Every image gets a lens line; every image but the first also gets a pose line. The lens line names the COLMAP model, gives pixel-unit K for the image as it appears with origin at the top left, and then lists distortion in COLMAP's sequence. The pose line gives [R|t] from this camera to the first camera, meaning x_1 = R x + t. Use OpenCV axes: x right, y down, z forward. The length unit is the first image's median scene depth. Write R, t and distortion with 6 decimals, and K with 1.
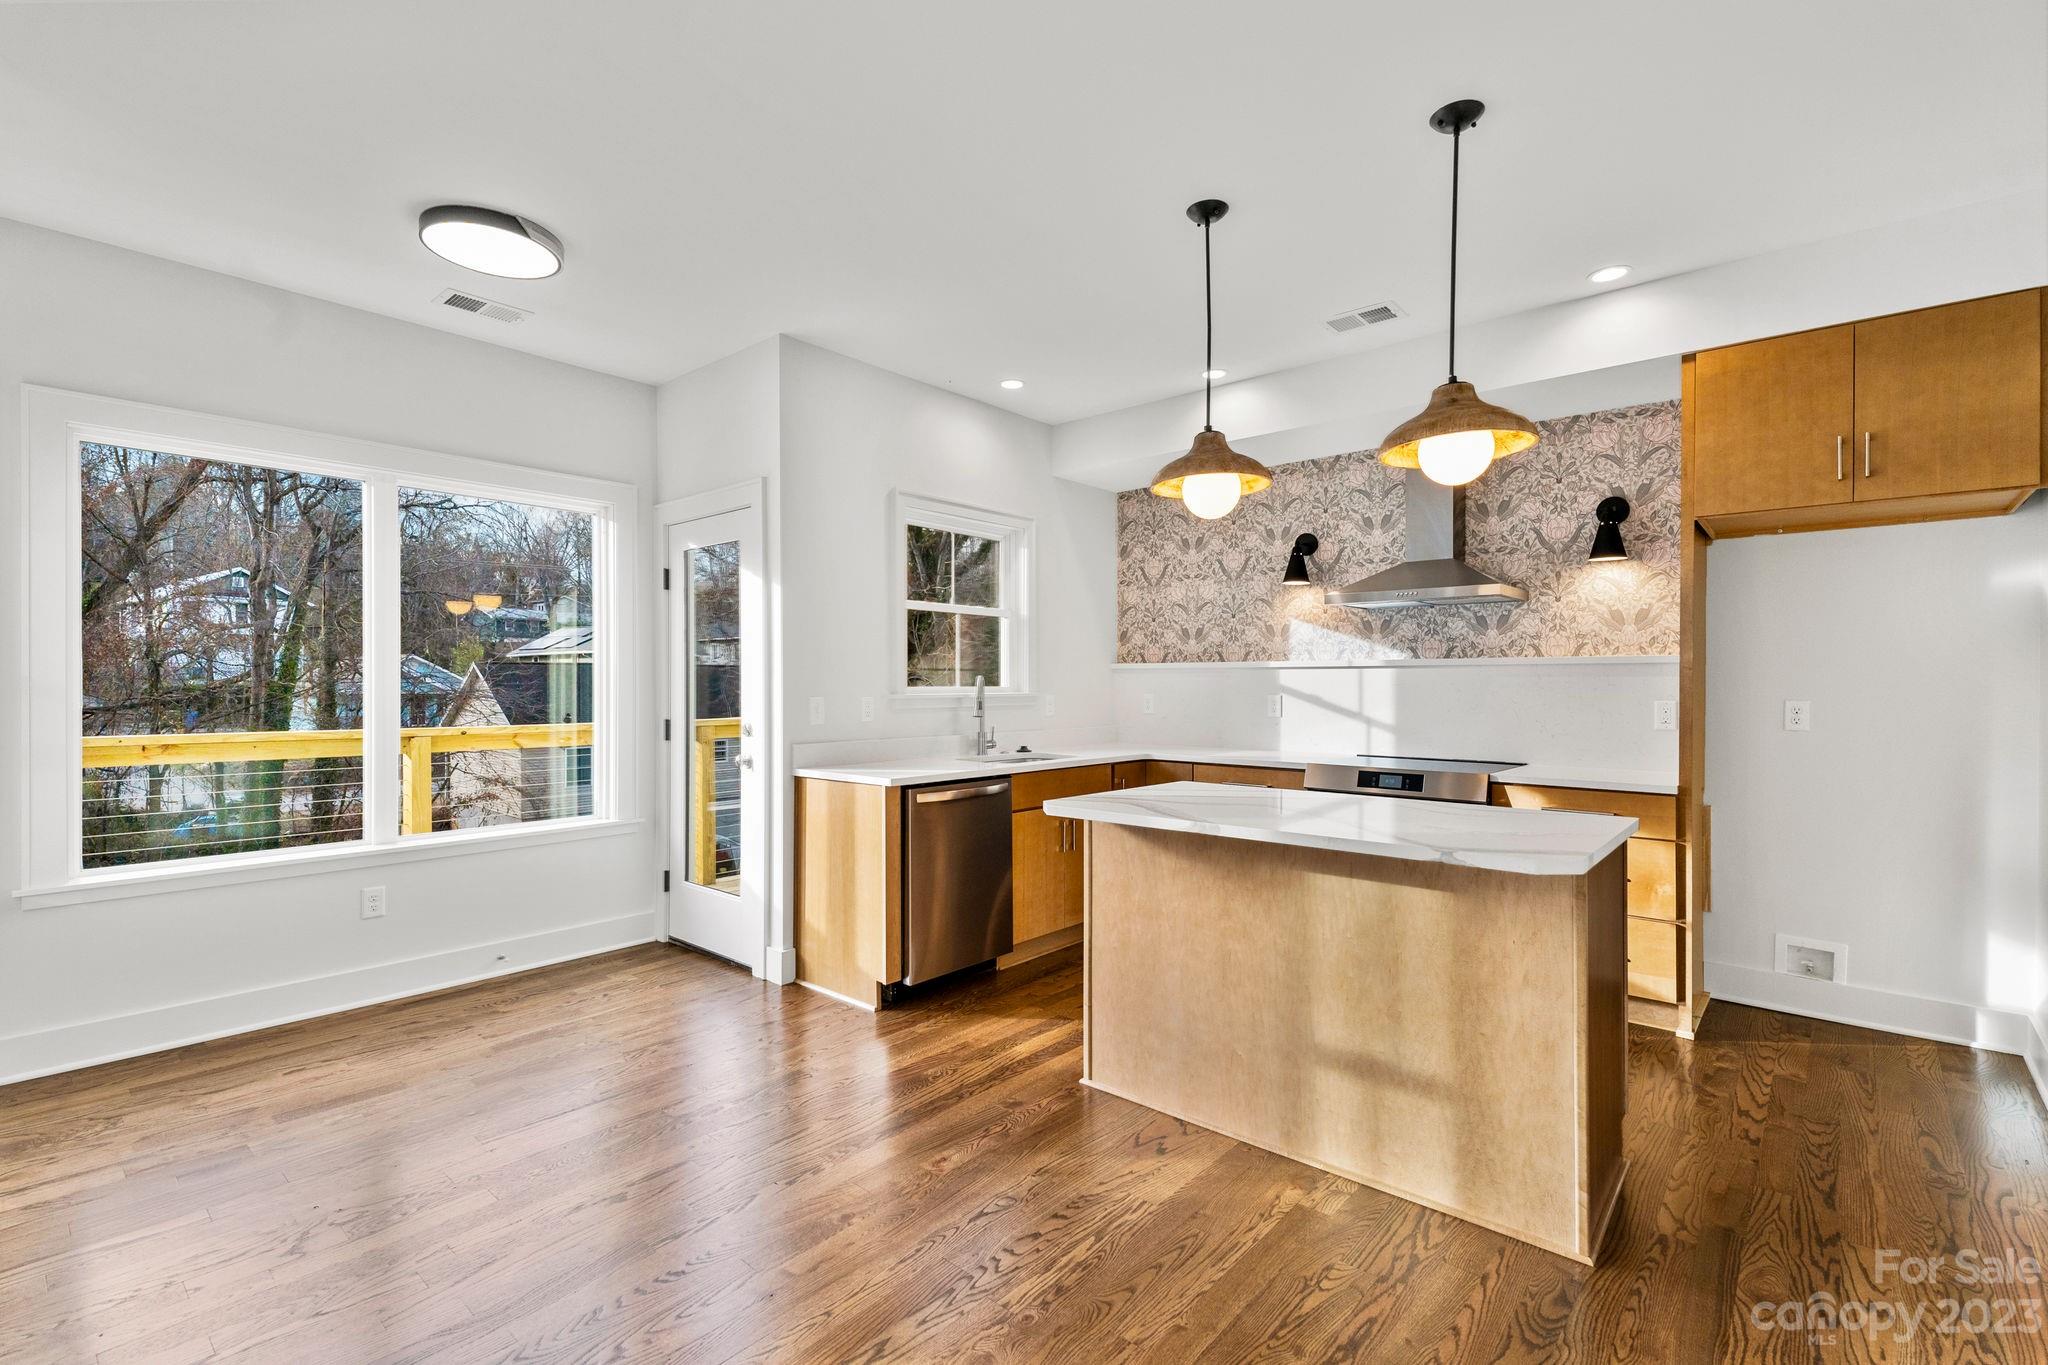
lens RADIAL K [[909.4, 0, 1021.1], [0, 909.4, 689.2], [0, 0, 1]] dist [0.028484, -0.010388]
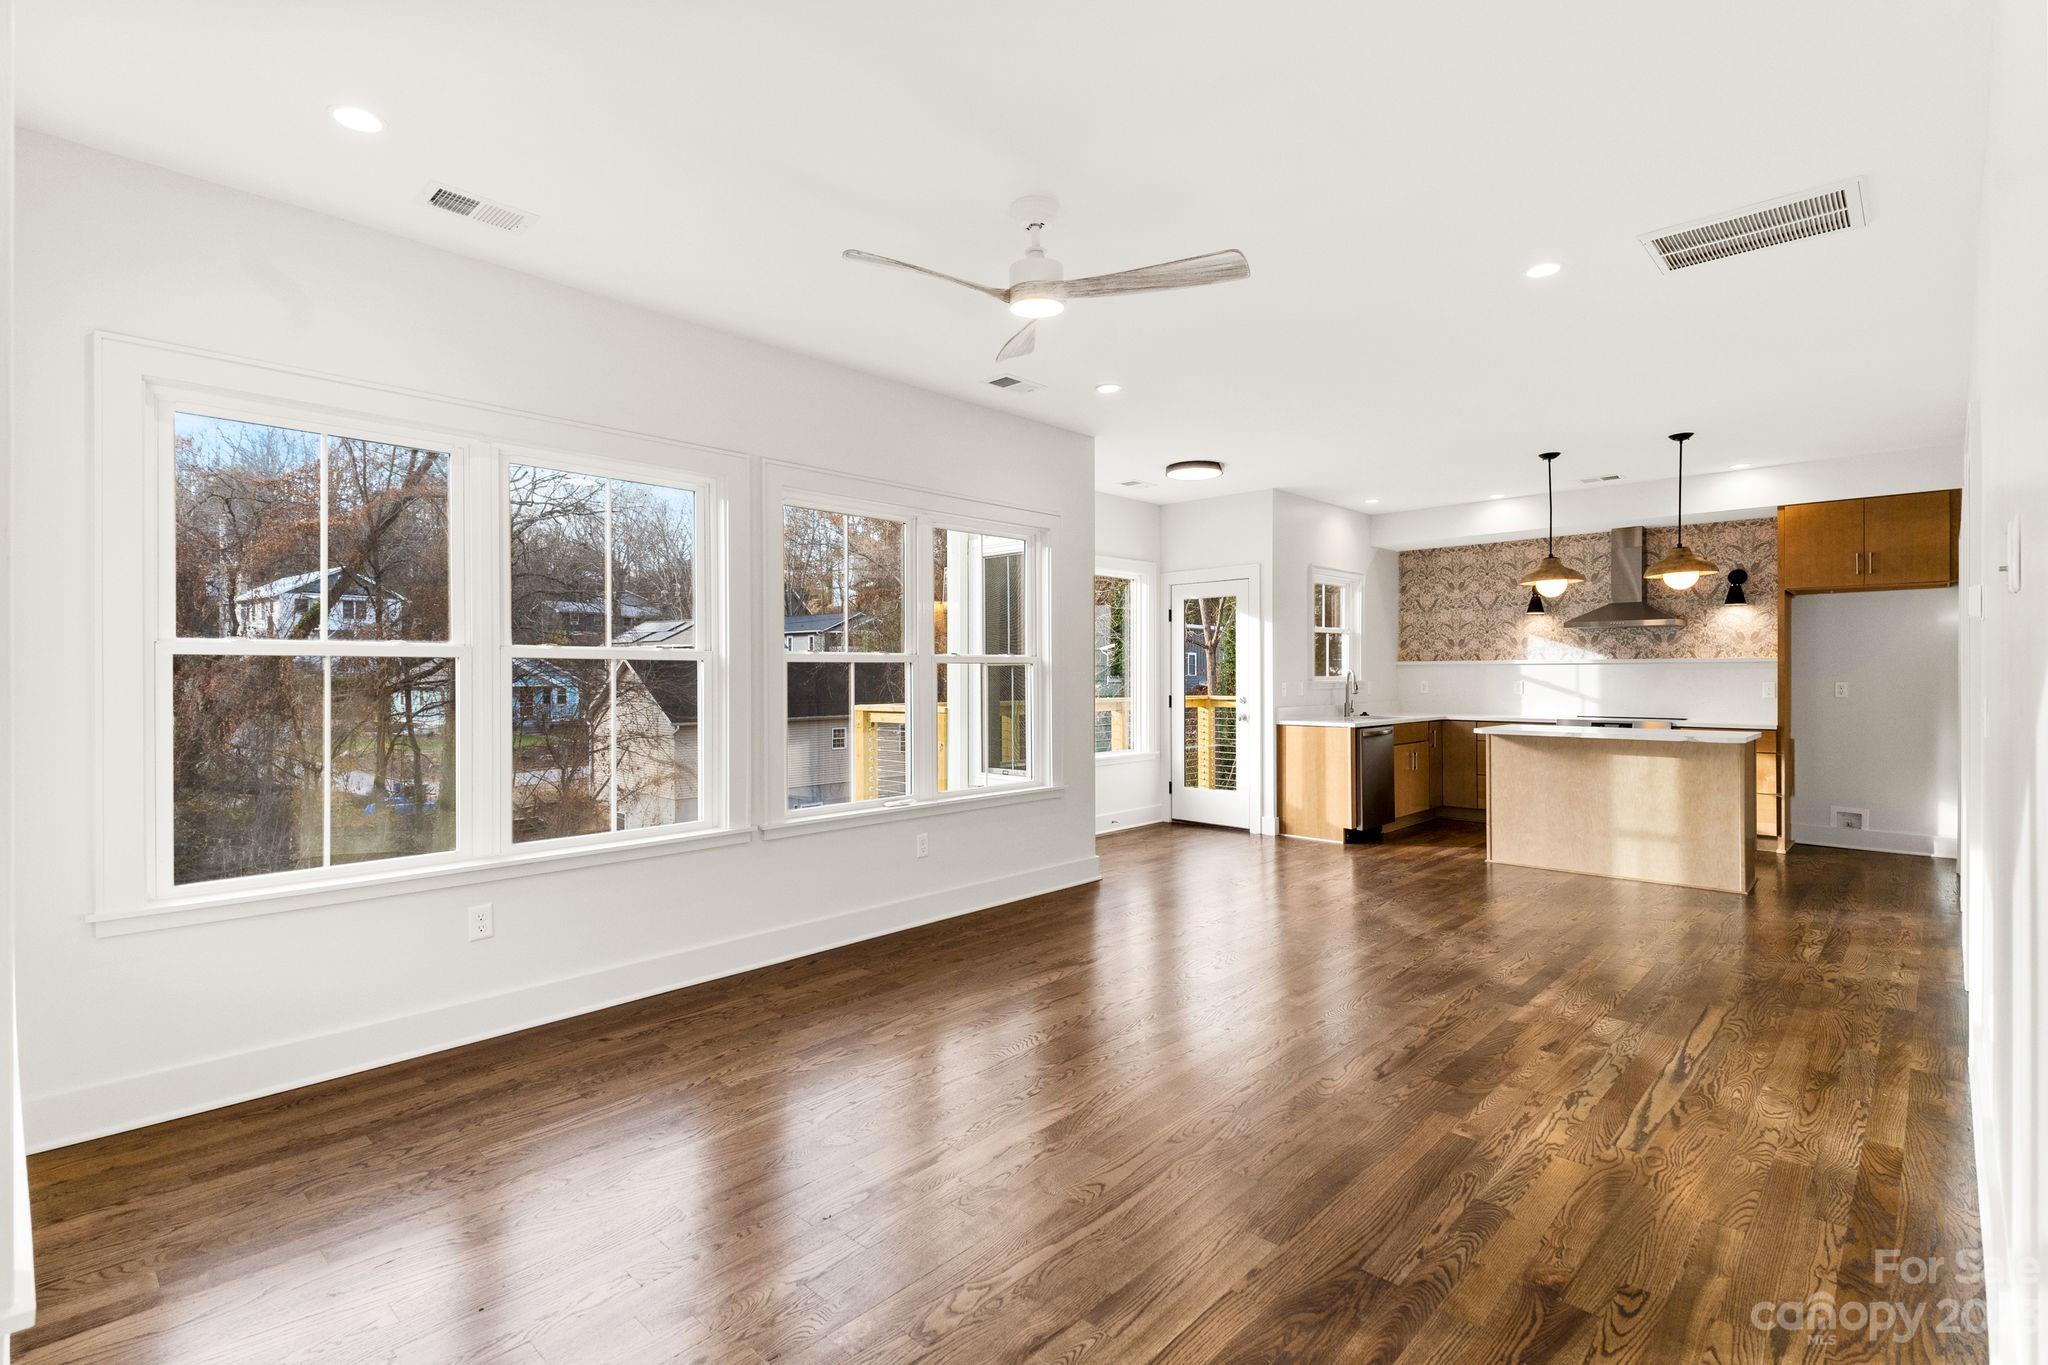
lens RADIAL K [[939.4, 0, 1008.4], [0, 939.4, 676.5], [0, 0, 1]] dist [0.010376, -0.003372]
pose [[0.998462, -0.001110, -0.055422, -0.666245], [0.000776, 0.999981, -0.006047, 0.009566], [0.055427, 0.005995, 0.998445, -0.905305]]
